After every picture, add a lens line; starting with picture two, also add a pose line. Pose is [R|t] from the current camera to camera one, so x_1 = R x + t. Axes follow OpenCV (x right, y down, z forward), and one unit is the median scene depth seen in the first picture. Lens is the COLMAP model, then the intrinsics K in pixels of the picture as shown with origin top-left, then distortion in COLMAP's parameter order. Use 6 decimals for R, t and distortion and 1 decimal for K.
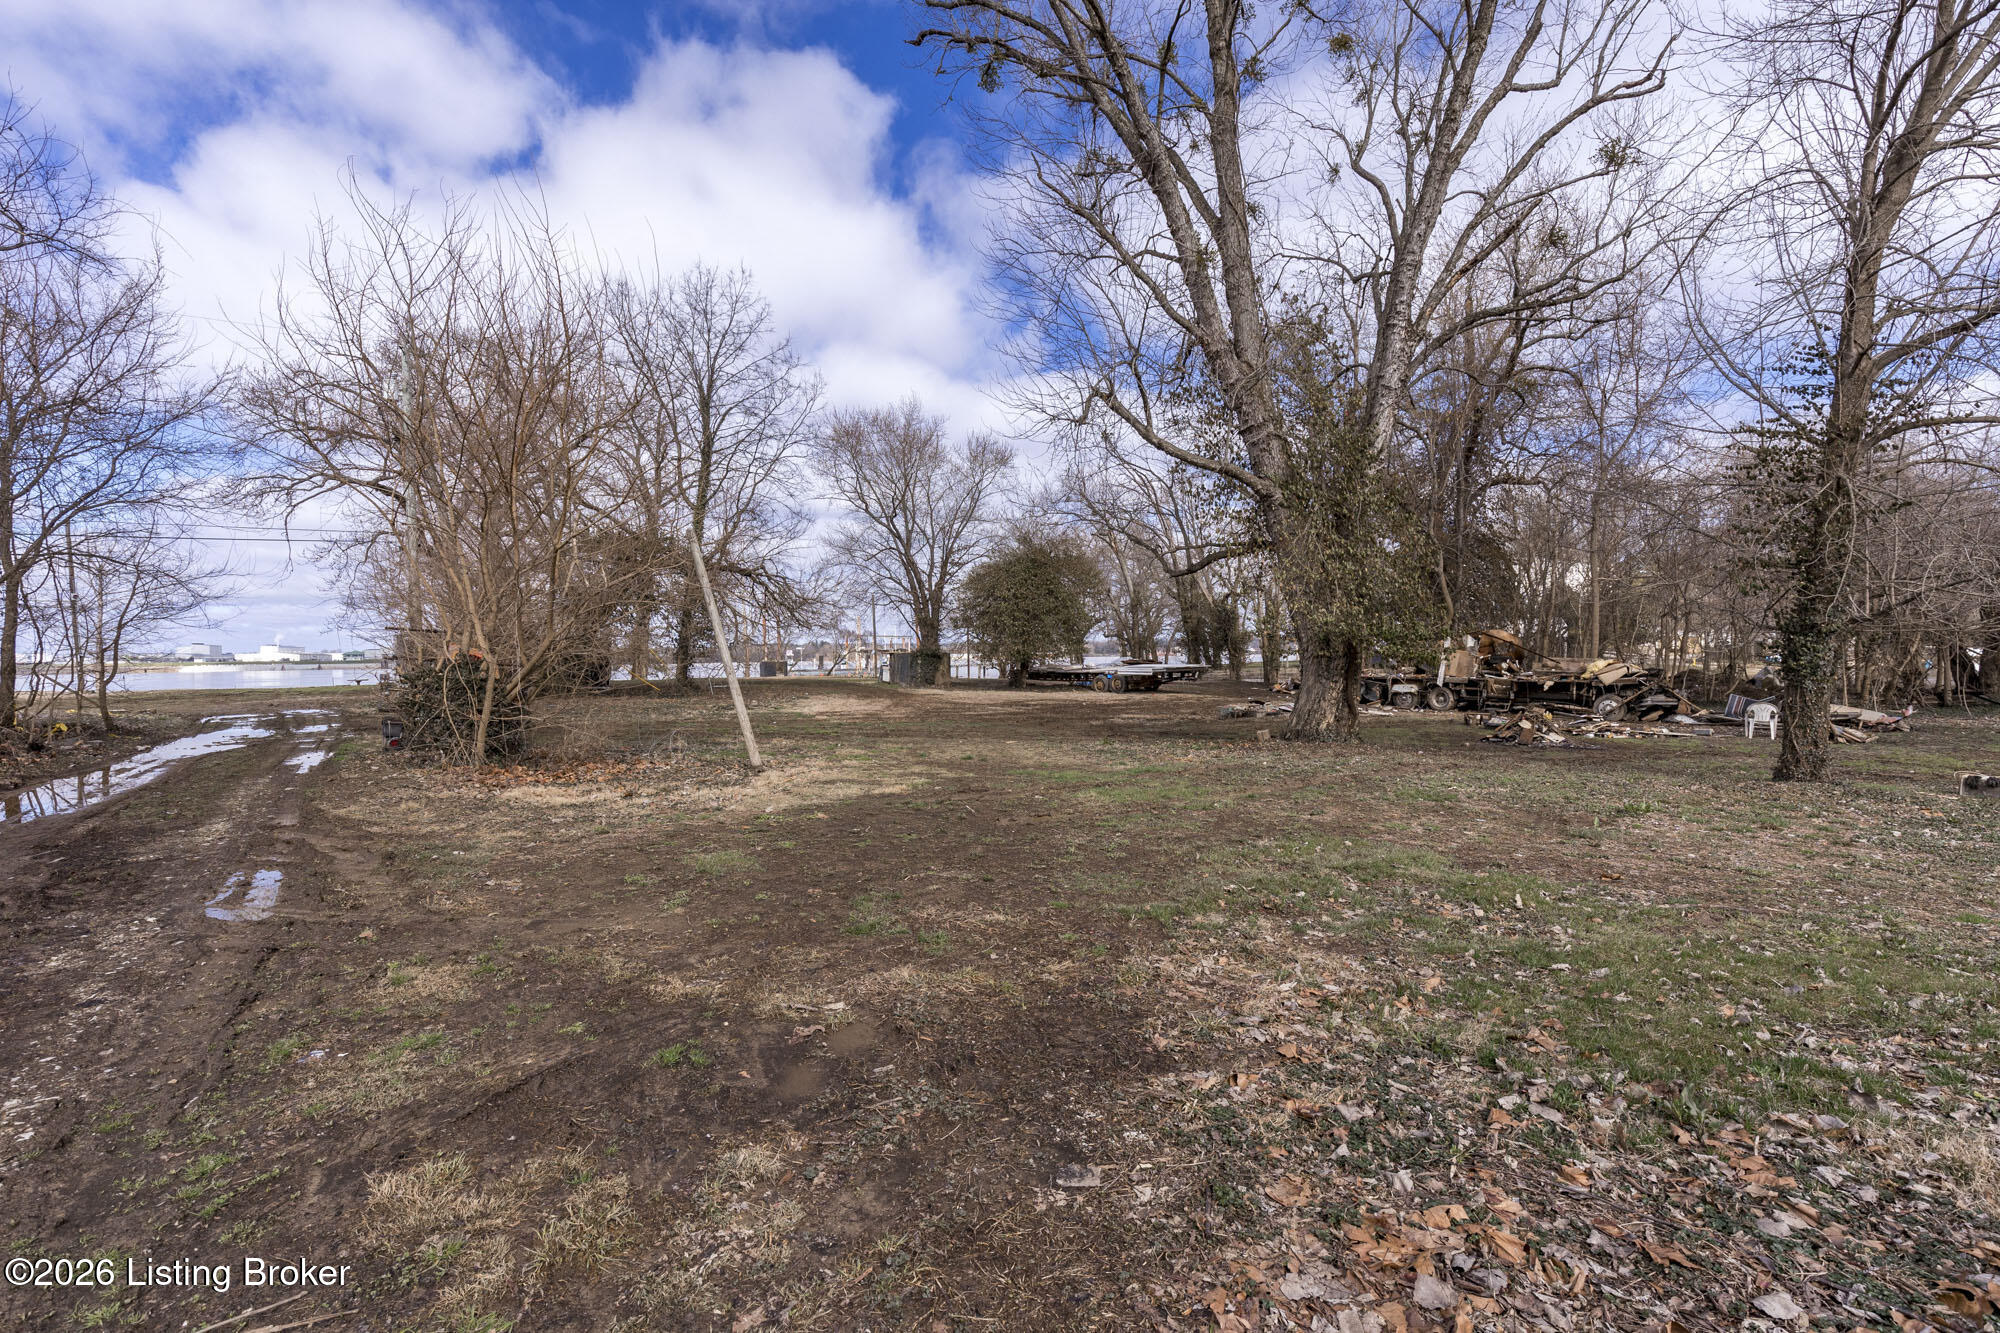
lens RADIAL K [[929.9, 0, 1006.8], [0, 929.9, 664.4], [0, 0, 1]] dist [0.000355, -0.000204]
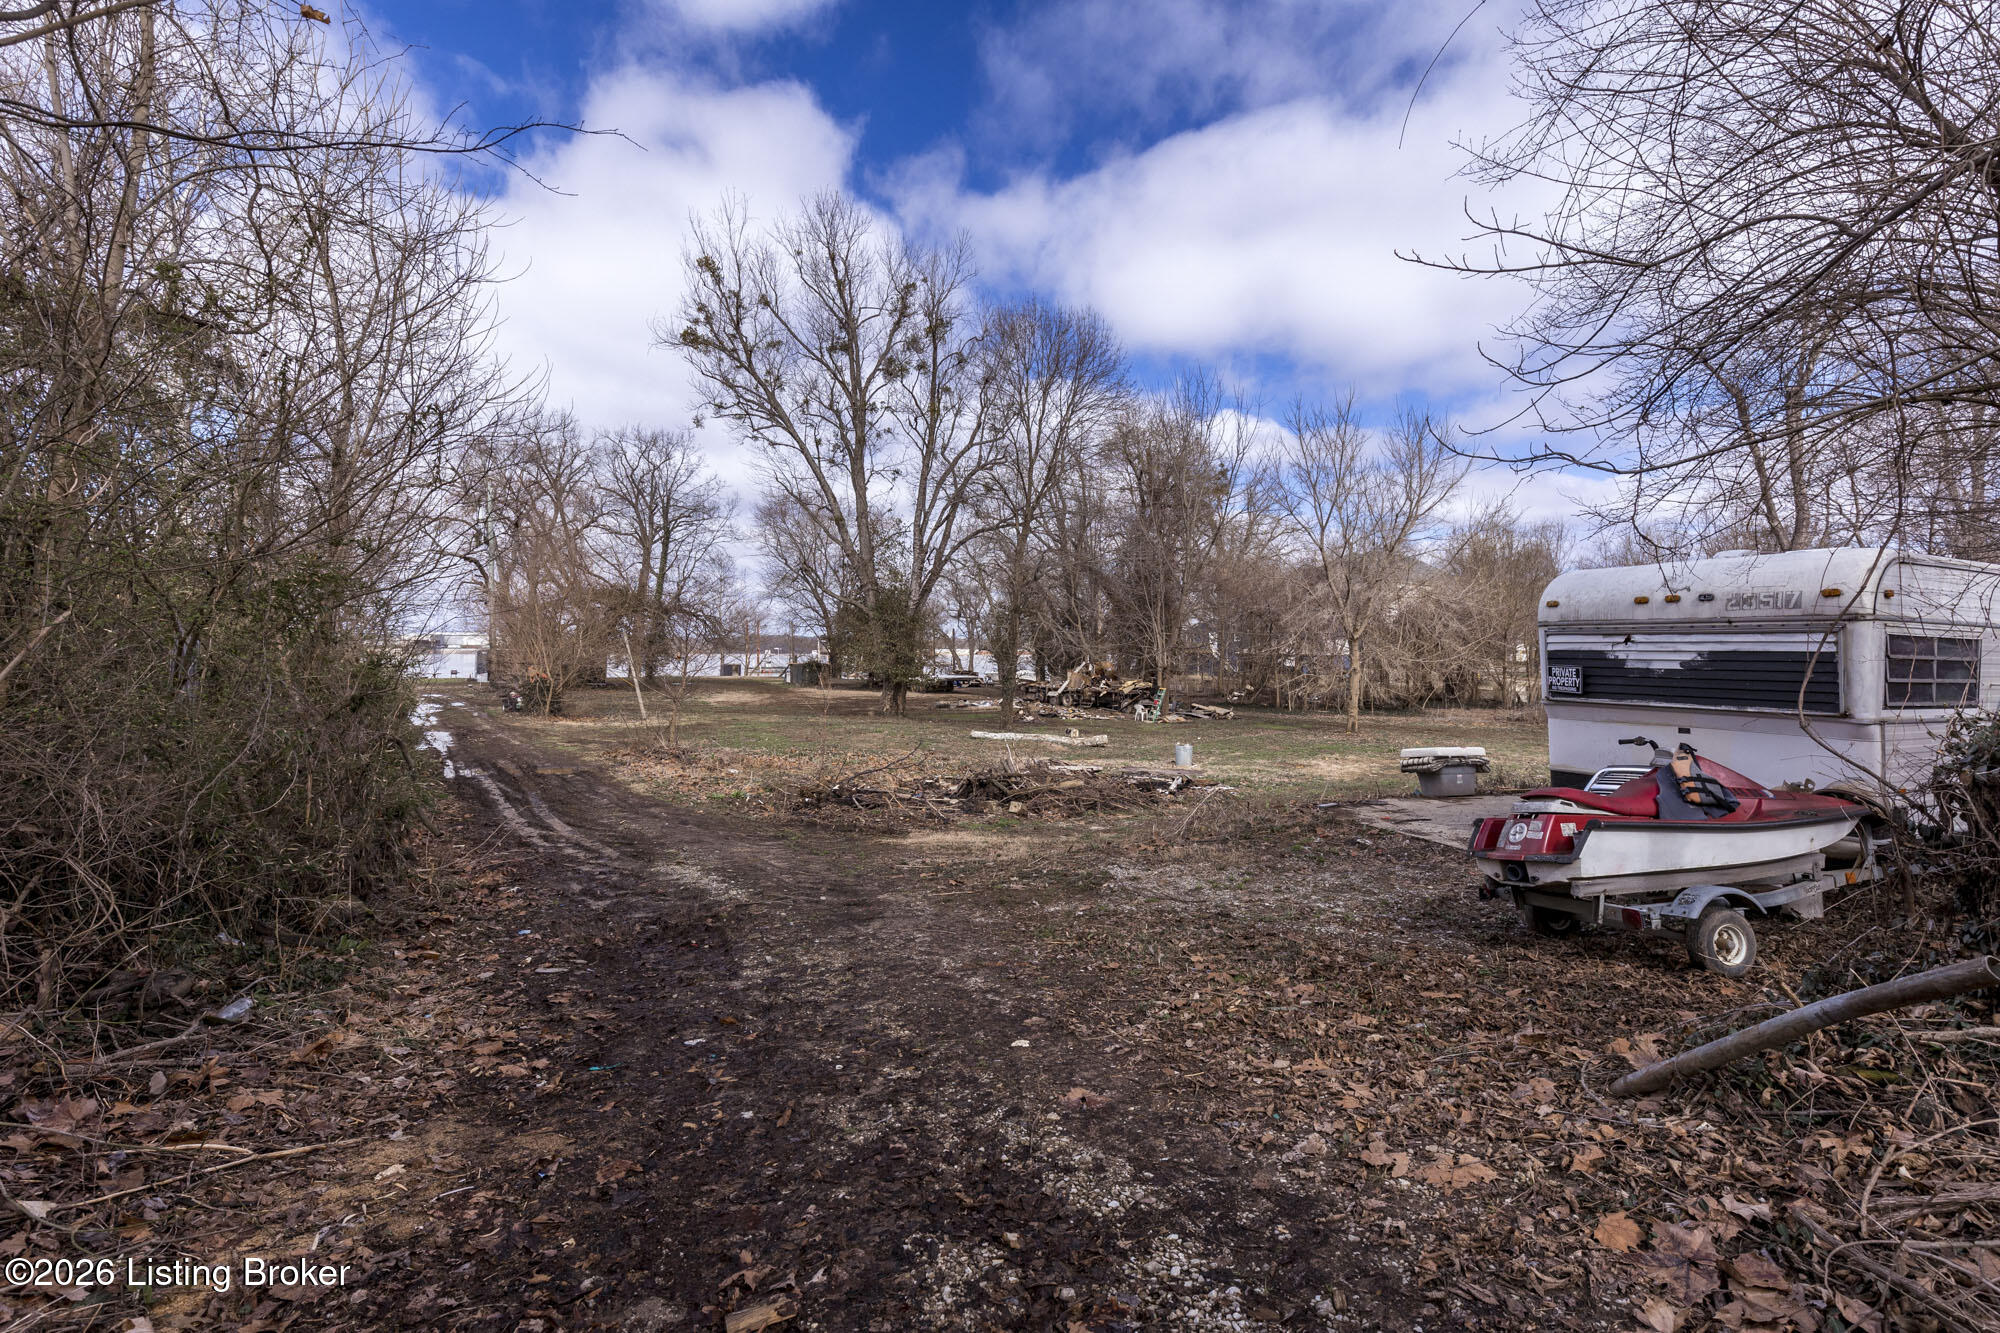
lens RADIAL K [[929.9, 0, 992.5], [0, 929.9, 661.9], [0, 0, 1]] dist [0.000355, -0.000204]
pose [[0.999510, 0.017009, -0.026273, 0.378135], [-0.016957, 0.999854, 0.002211, -0.038022], [0.026306, -0.001764, 0.999652, -0.787745]]
